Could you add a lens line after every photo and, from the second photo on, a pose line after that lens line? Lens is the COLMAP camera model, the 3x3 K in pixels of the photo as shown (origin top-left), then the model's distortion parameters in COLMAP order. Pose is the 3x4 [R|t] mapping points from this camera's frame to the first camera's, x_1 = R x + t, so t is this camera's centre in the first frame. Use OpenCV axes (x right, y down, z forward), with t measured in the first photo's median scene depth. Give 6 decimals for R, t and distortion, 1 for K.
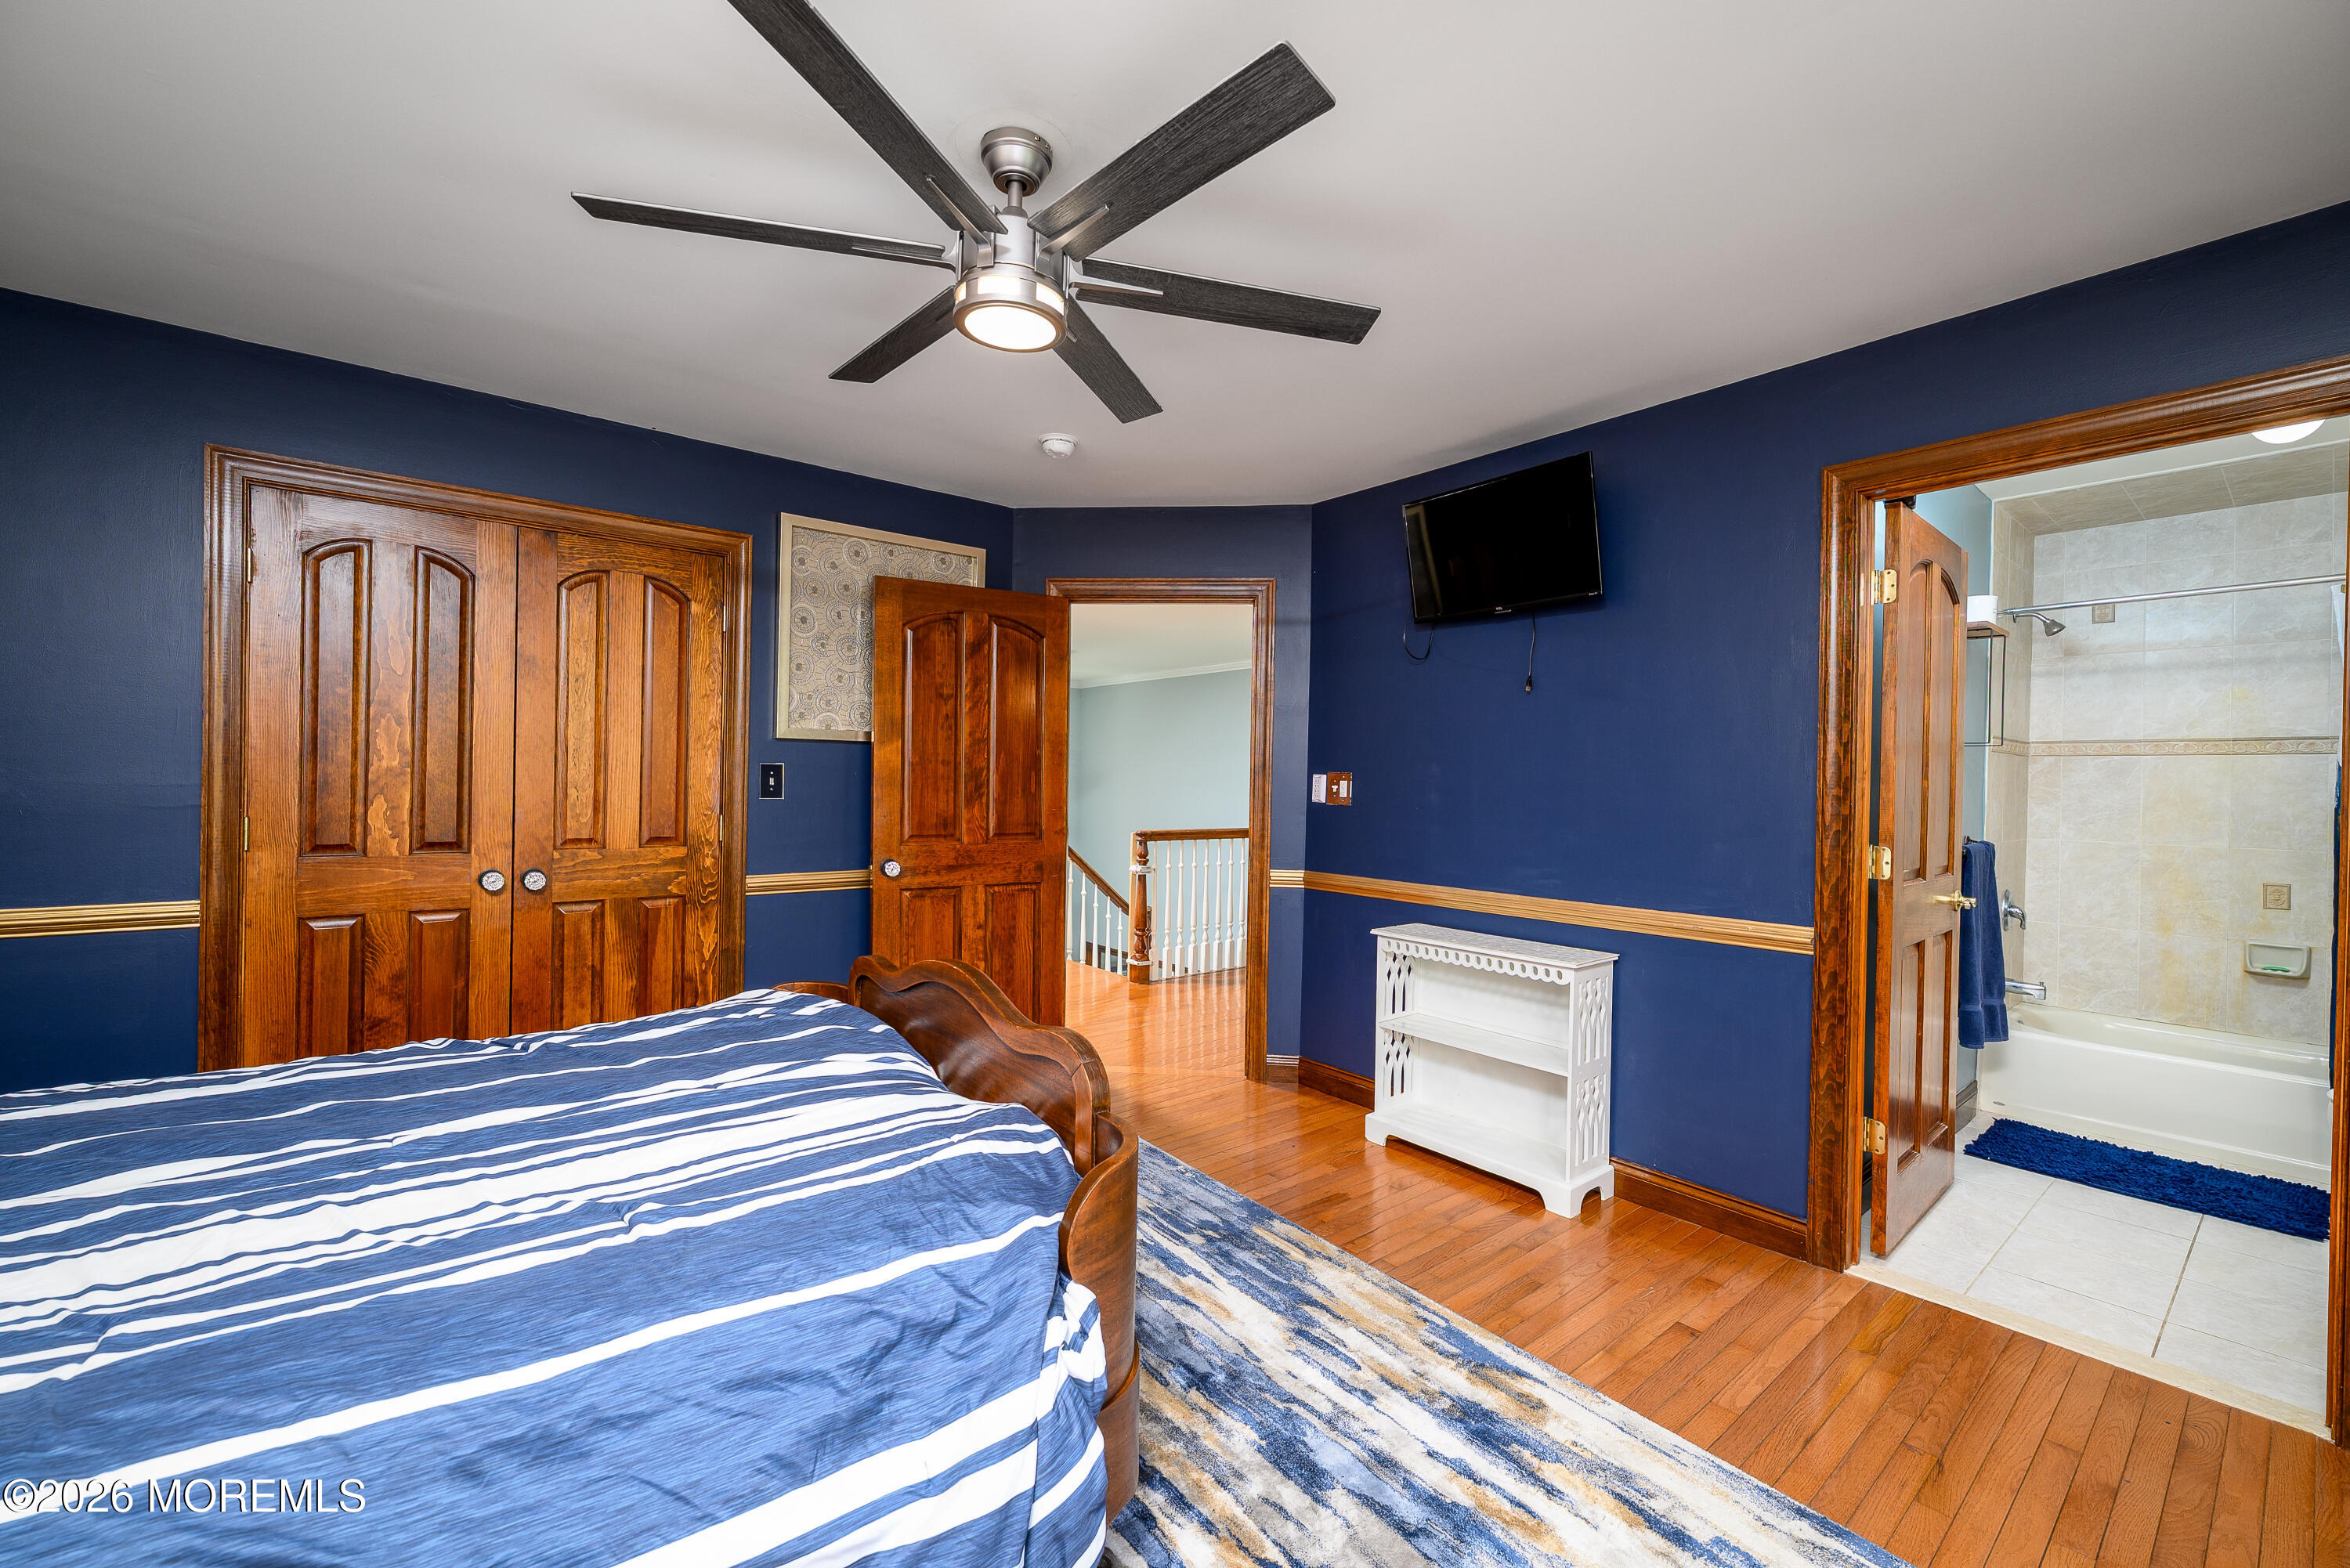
lens RADIAL K [[951.2, 0, 1162.9], [0, 951.2, 783.4], [0, 0, 1]] dist [-0.002906, 0.000669]
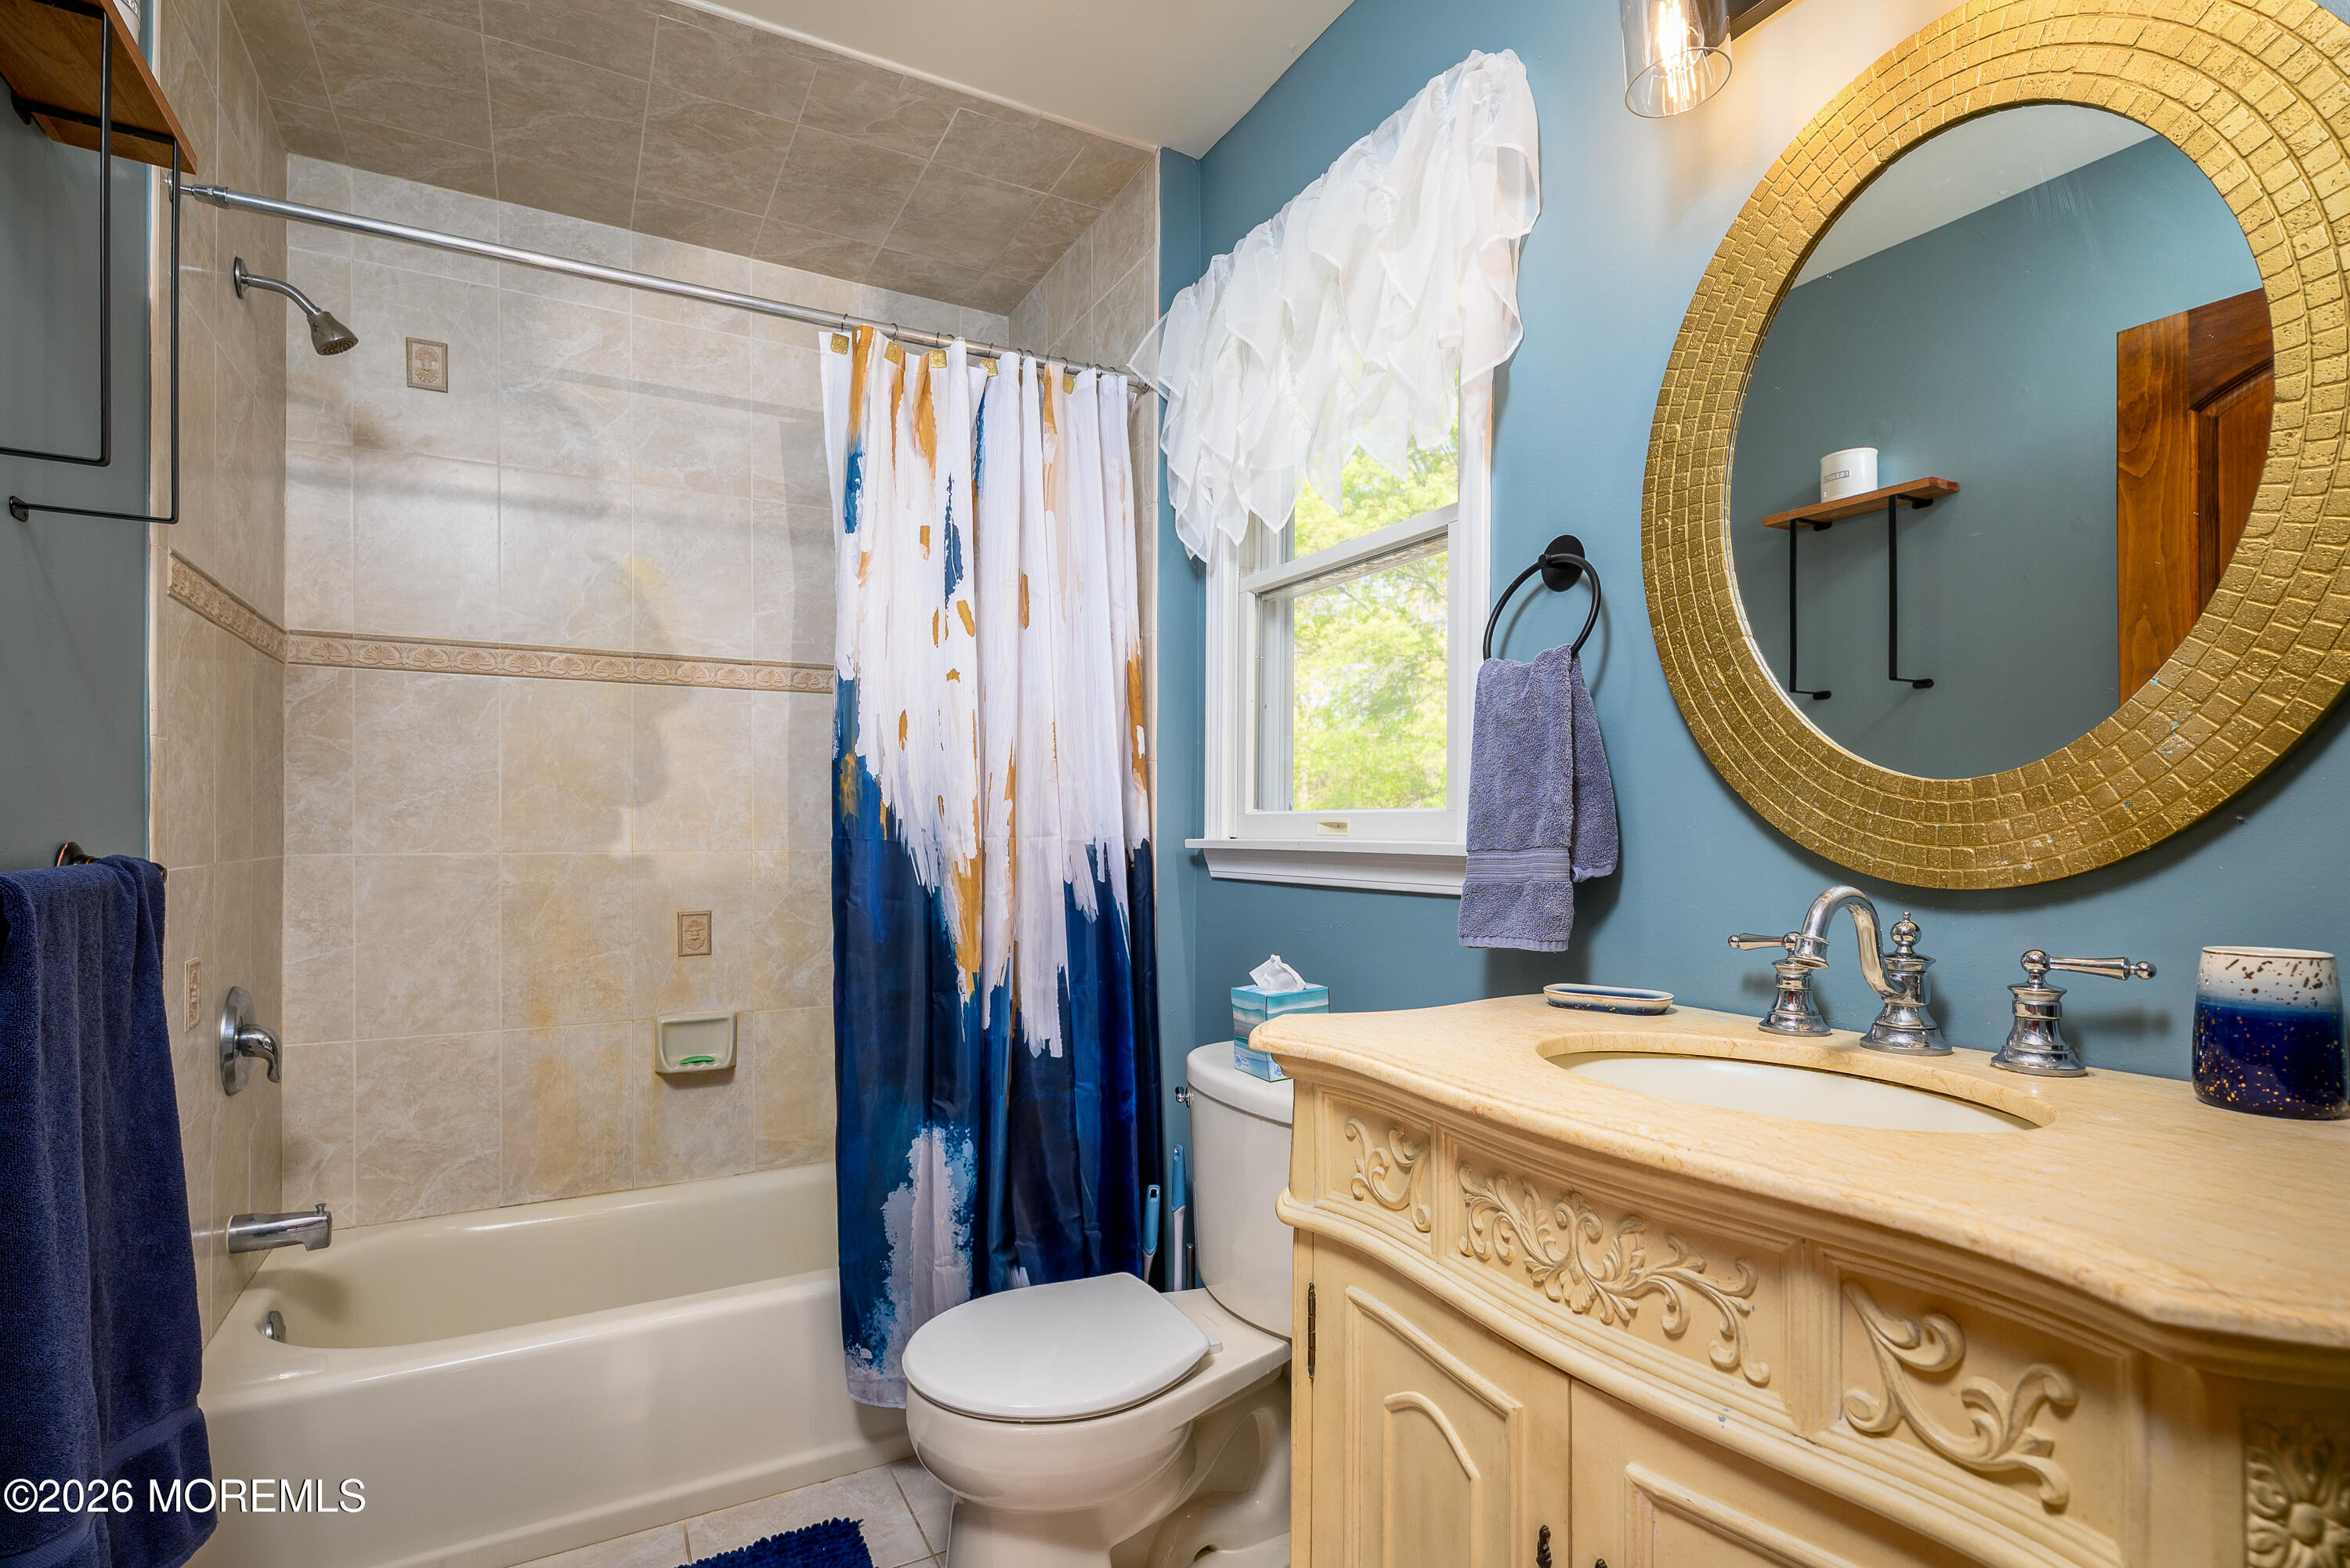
lens RADIAL K [[1118.0, 0, 1157.4], [0, 1118.0, 834.9], [0, 0, 1]] dist [0.005413, 0.000187]
pose [[0.179387, -0.018072, 0.983613, 0.517087], [0.005872, 0.999833, 0.017299, 0.045655], [-0.983761, 0.002673, 0.179463, 0.557966]]
